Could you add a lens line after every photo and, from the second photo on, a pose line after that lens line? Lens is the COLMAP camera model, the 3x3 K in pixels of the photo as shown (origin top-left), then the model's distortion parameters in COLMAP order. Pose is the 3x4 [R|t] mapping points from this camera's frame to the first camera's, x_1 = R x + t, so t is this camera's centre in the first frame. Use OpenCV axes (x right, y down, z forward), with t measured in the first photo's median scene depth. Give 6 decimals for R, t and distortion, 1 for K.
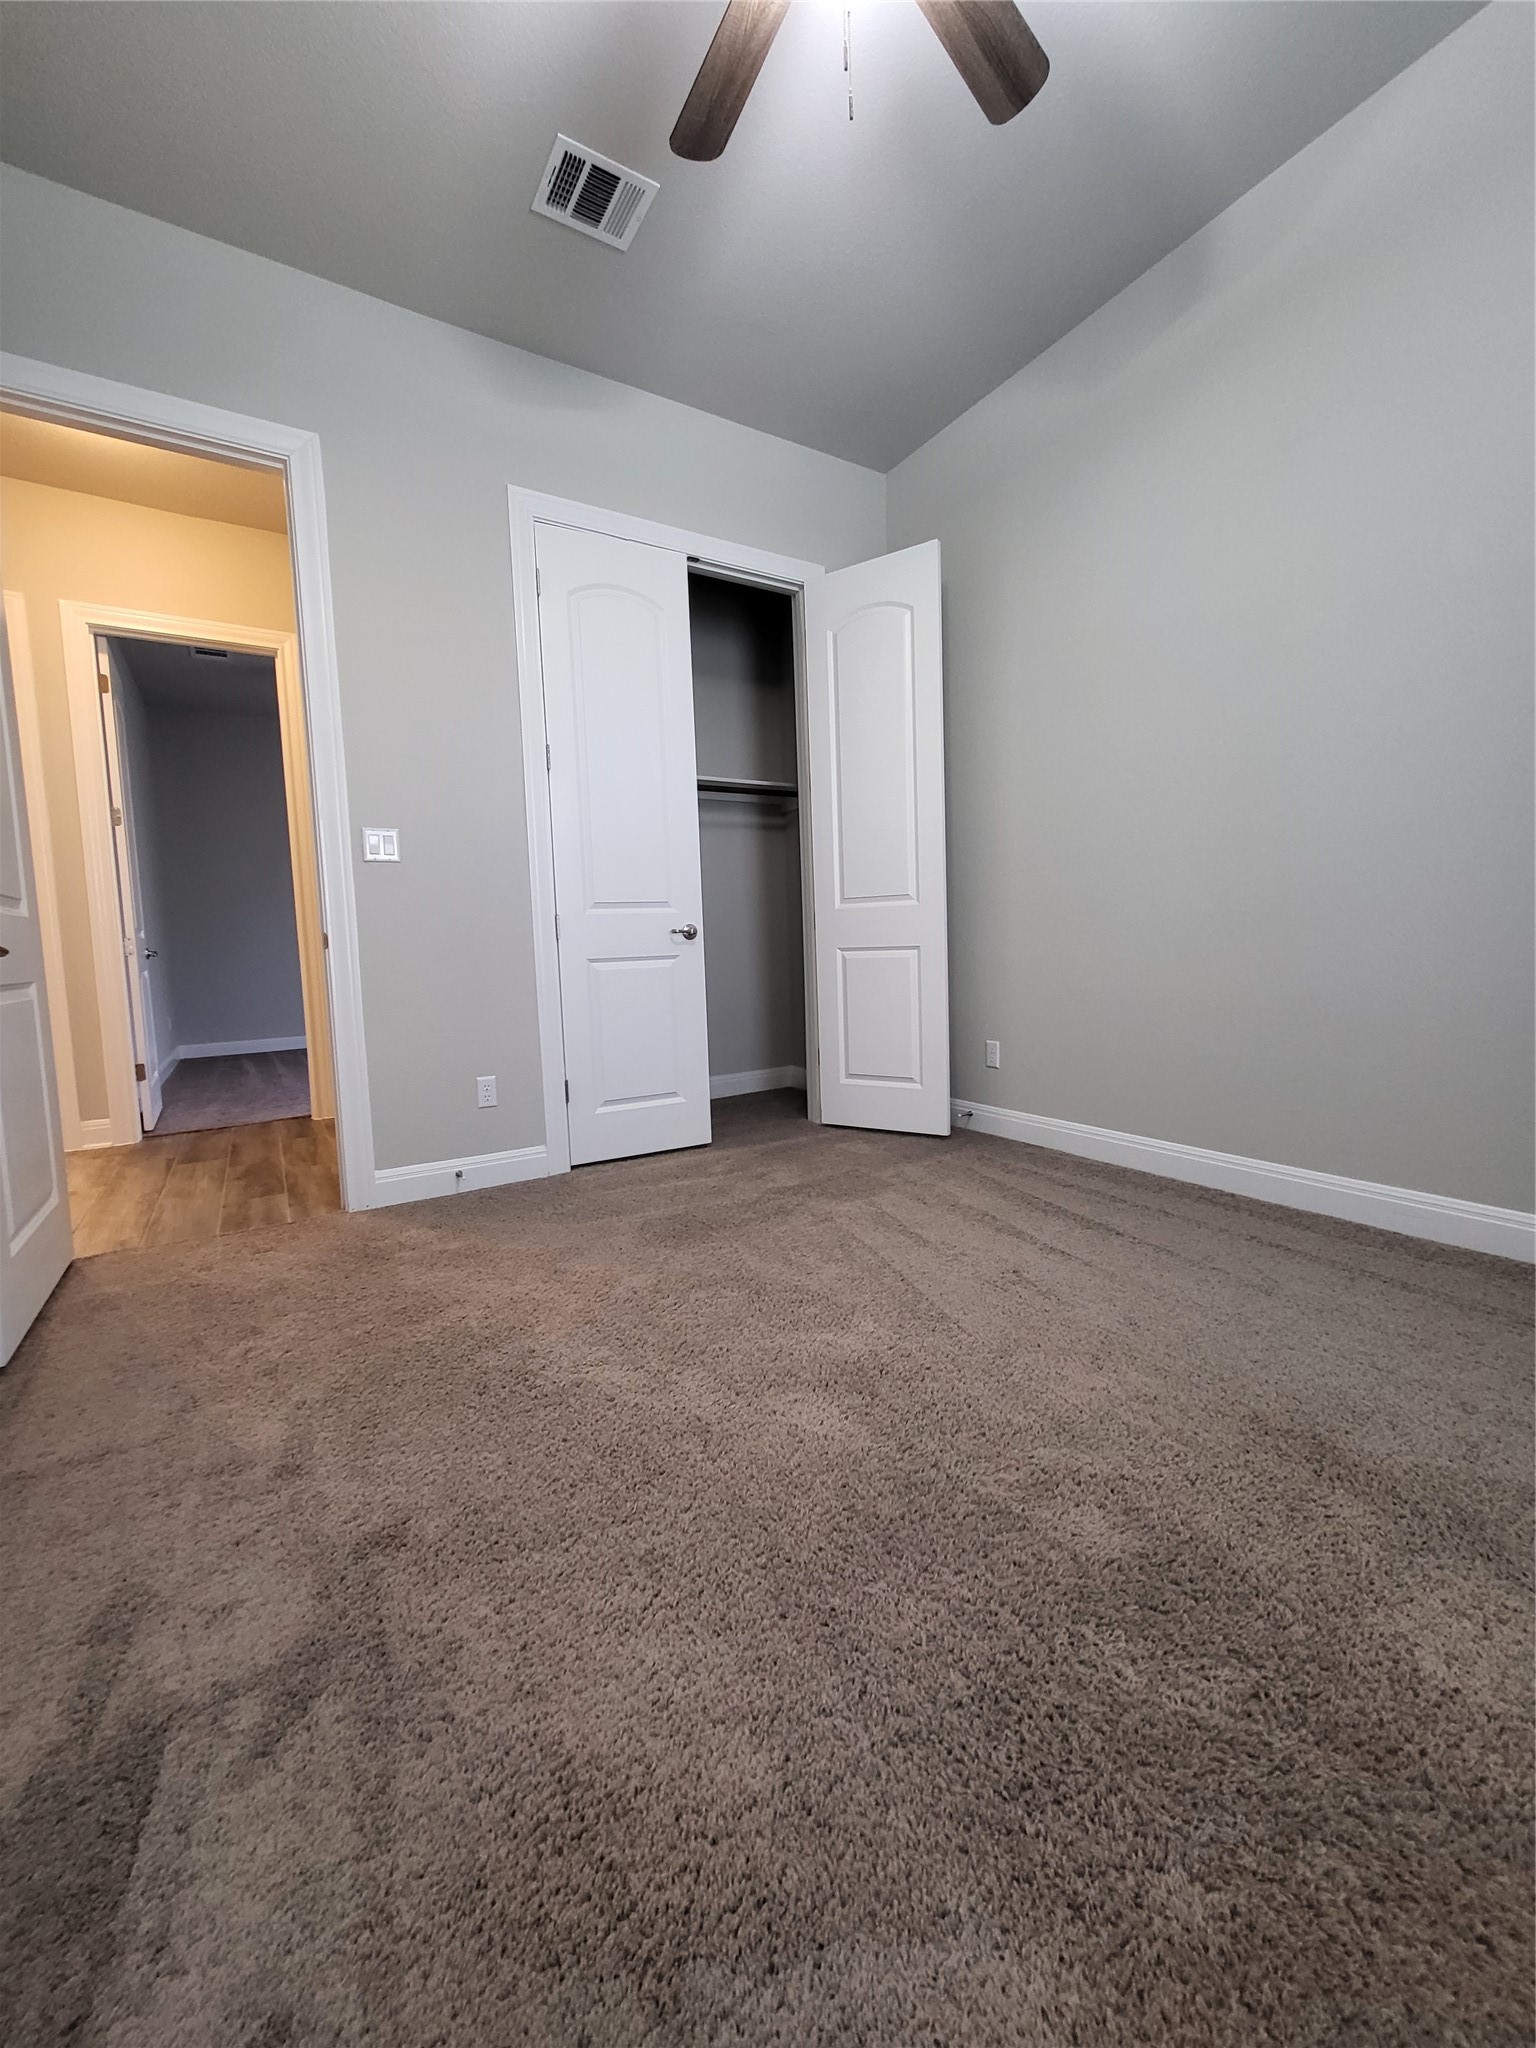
lens RADIAL K [[804.3, 0, 754.0], [0, 804.3, 1012.5], [0, 0, 1]] dist [0.000868, -0.000357]
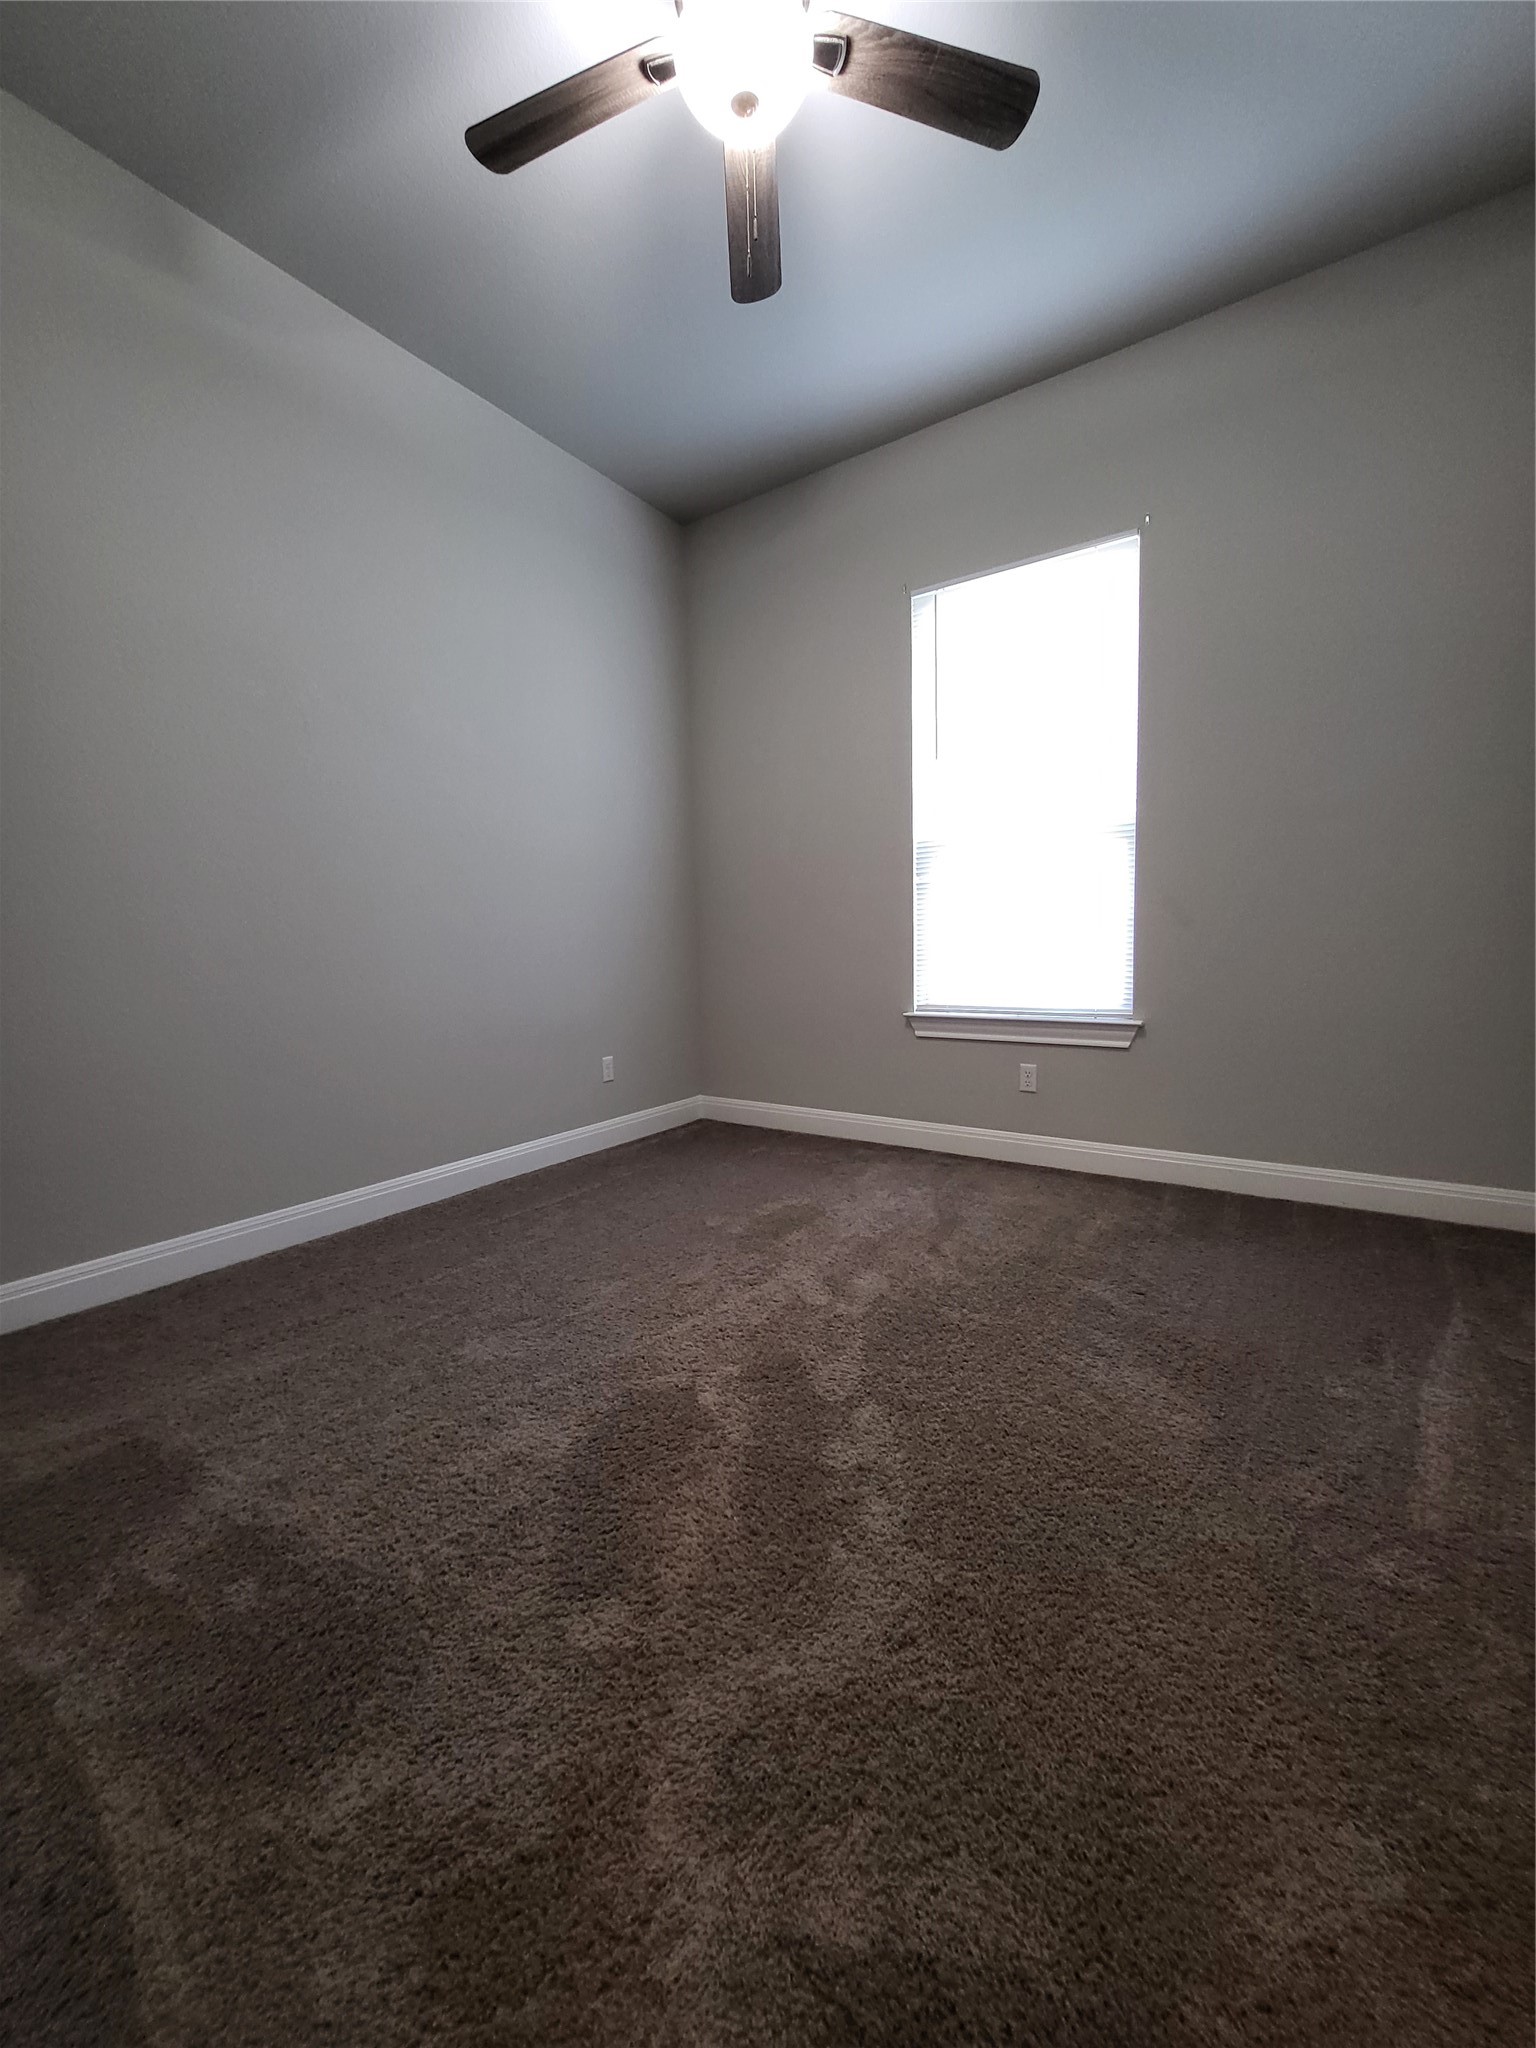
lens RADIAL K [[804.3, 0, 754.0], [0, 804.3, 1012.5], [0, 0, 1]] dist [0.000868, -0.000357]
pose [[-0.380186, -0.025560, 0.924557, -0.562874], [0.106333, 0.991782, 0.071143, -0.082951], [-0.918777, 0.125358, -0.374344, 0.896022]]
